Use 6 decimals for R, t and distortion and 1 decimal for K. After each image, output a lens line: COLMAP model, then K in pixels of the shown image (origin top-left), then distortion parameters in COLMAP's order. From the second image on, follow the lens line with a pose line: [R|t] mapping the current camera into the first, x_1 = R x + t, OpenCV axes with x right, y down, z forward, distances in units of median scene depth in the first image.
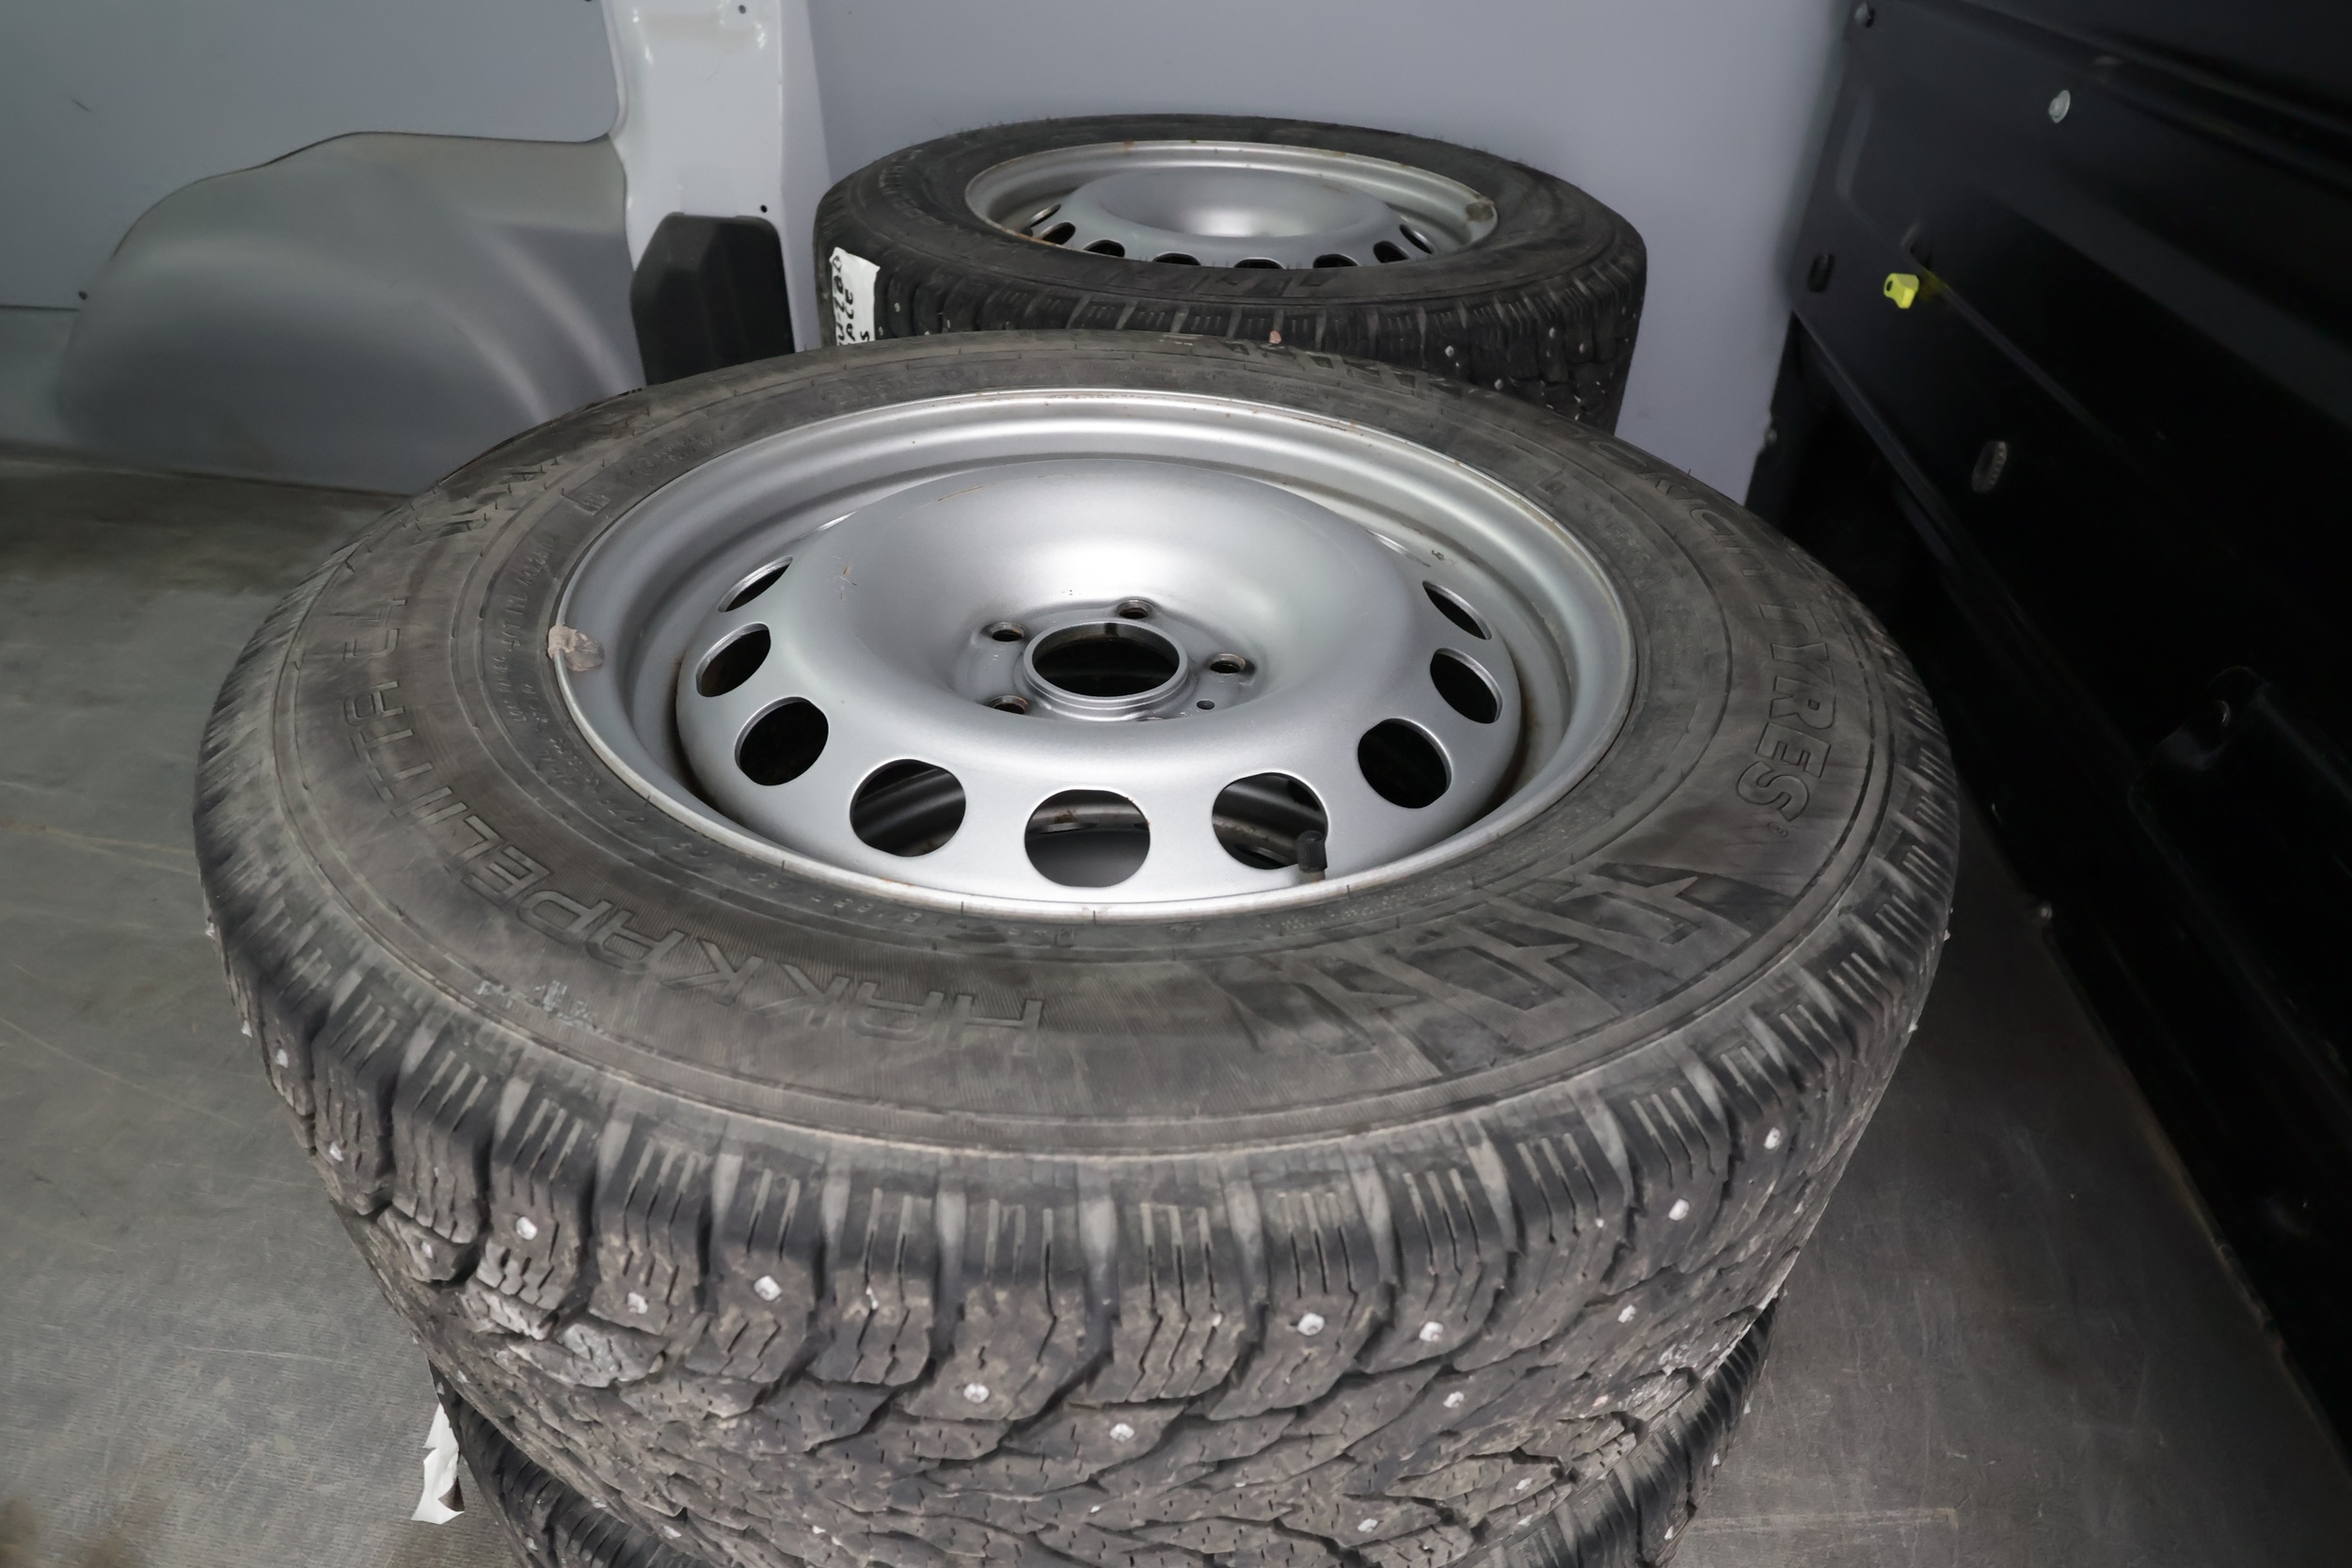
lens RADIAL K [[1399.9, 0, 1182.8], [0, 1399.9, 788.5], [0, 0, 1]] dist [0.002270, 0.002861]
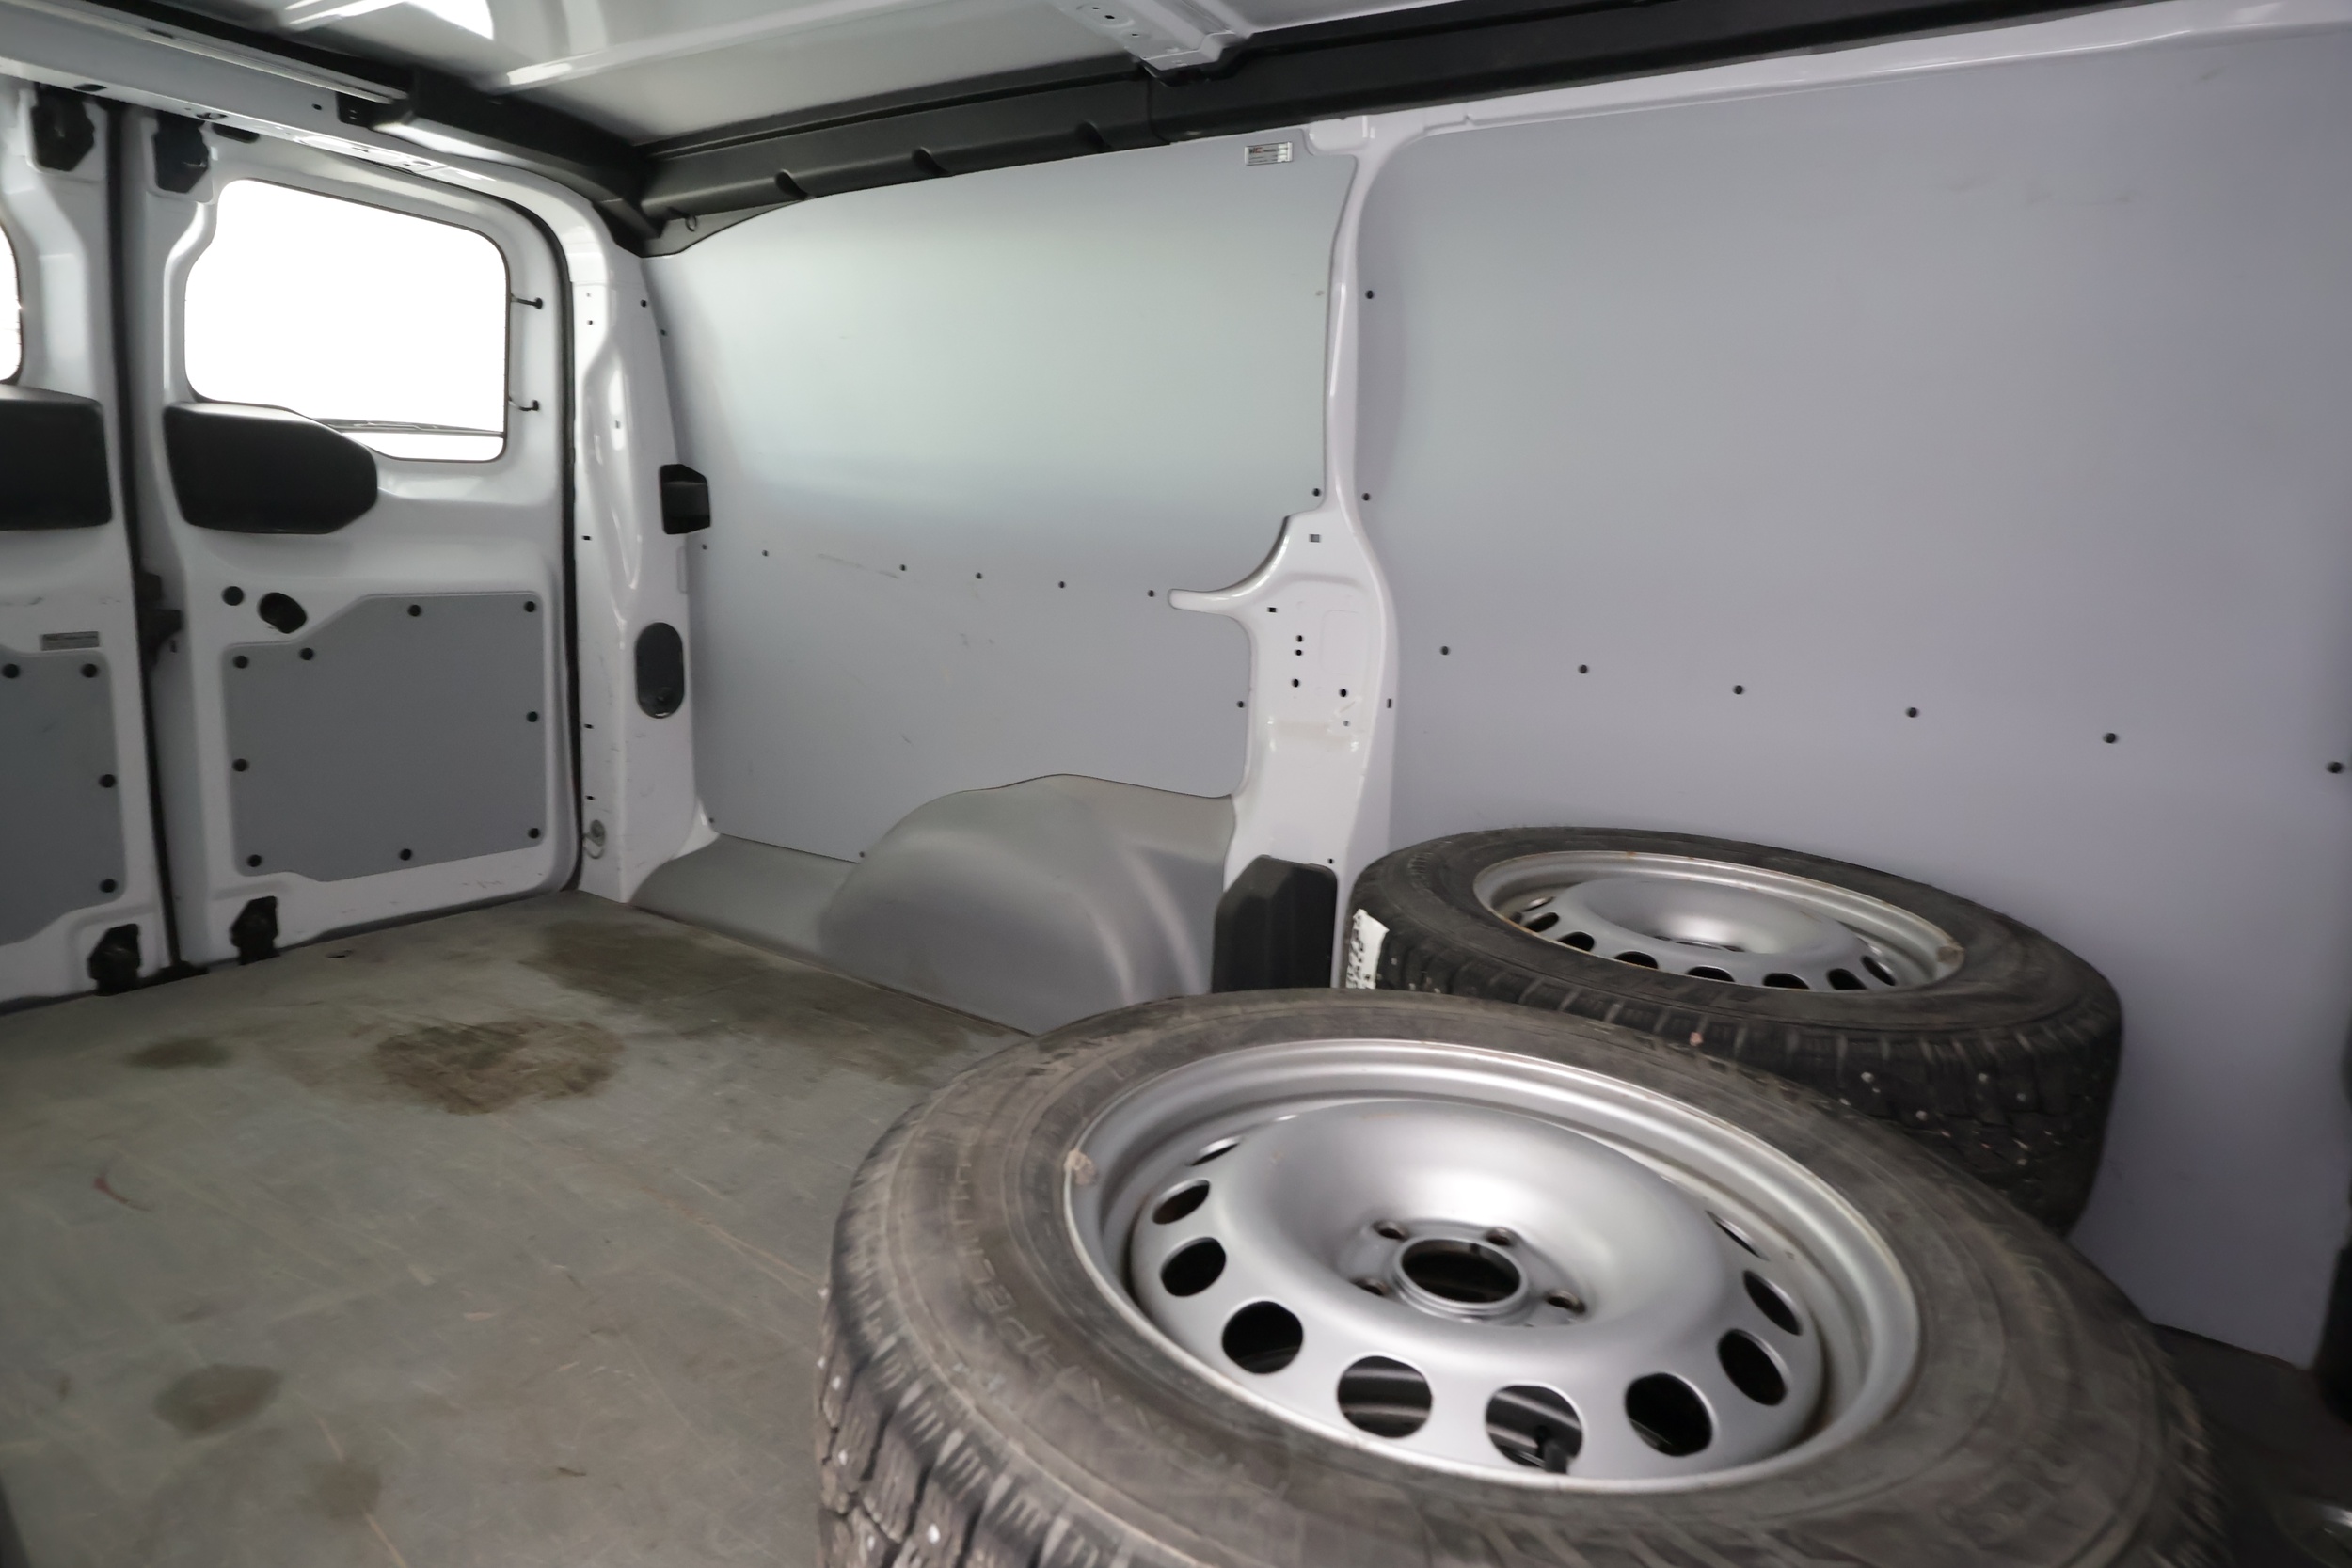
lens RADIAL K [[1399.9, 0, 1181.6], [0, 1399.9, 769.9], [0, 0, 1]] dist [0.002270, 0.002861]
pose [[0.911572, 0.101409, -0.398438, 0.178433], [-0.261626, 0.890650, -0.371880, 0.040451], [0.317157, 0.443237, 0.838423, -0.332821]]
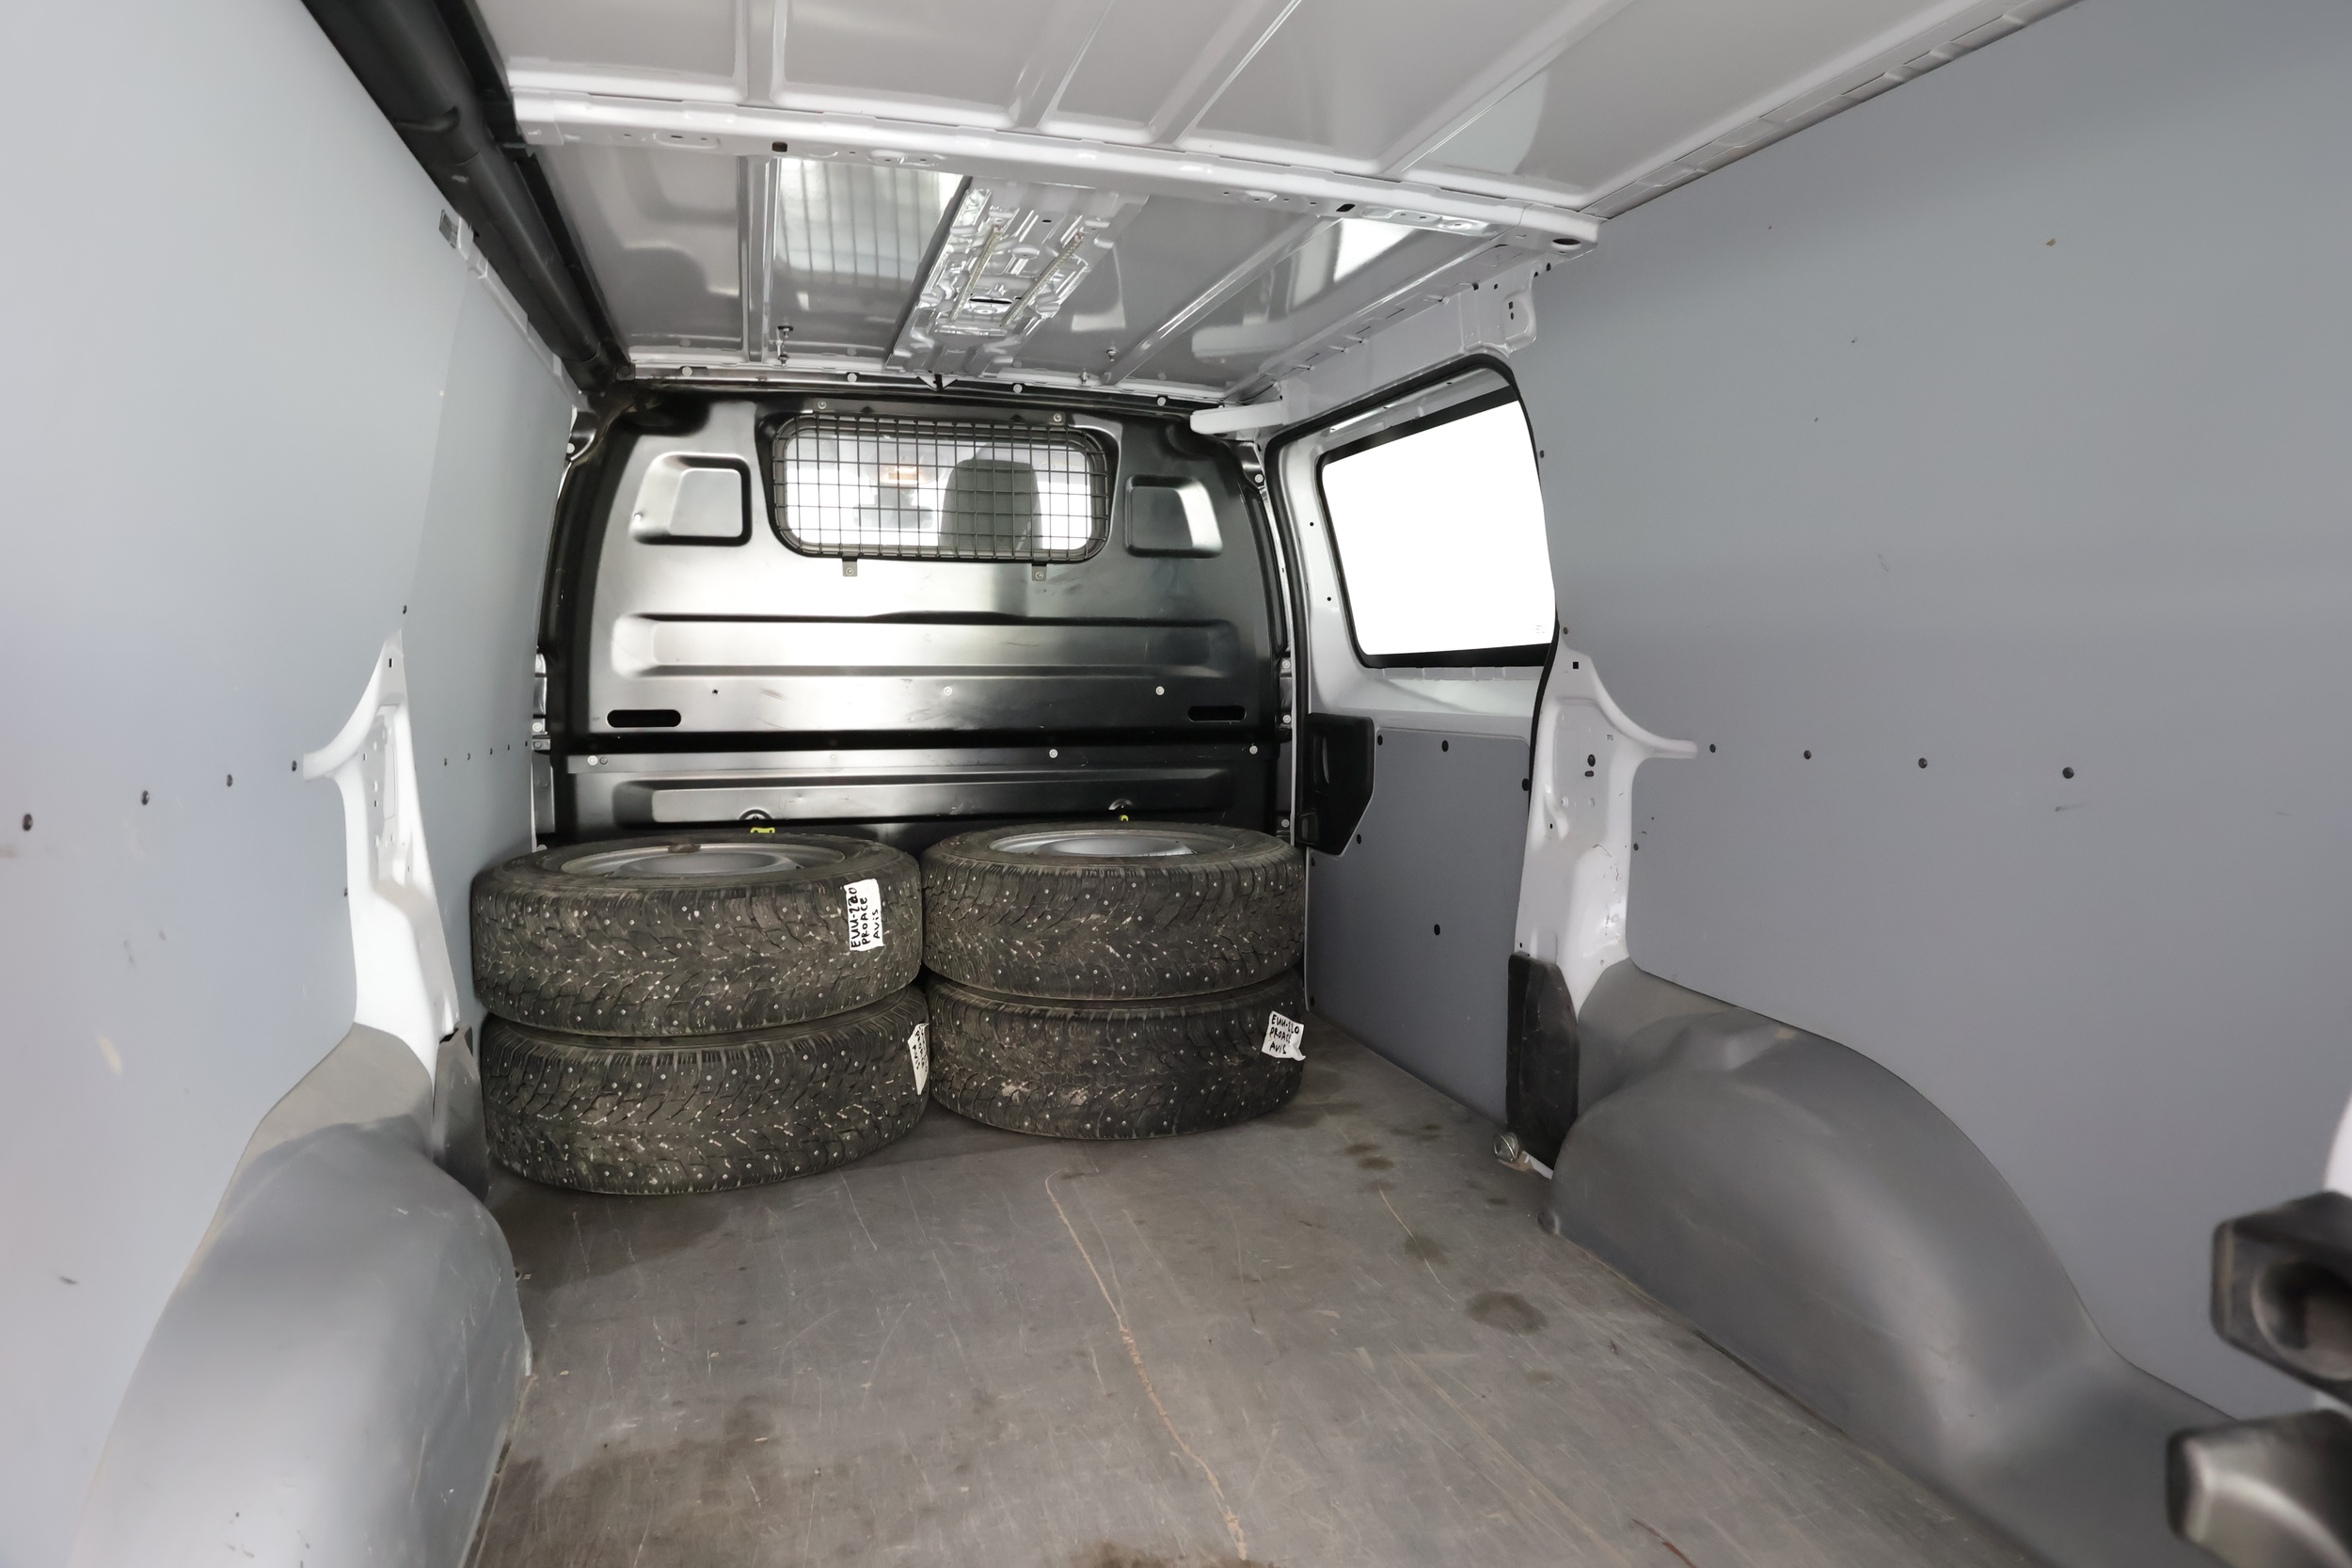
lens RADIAL K [[1399.9, 0, 1176.4], [0, 1399.9, 783.5], [0, 0, 1]] dist [0.002270, 0.002861]
pose [[-0.434623, -0.097132, 0.895359, -1.720189], [0.514450, 0.789232, 0.335342, -0.734635], [-0.739219, 0.606364, -0.293049, 0.747498]]
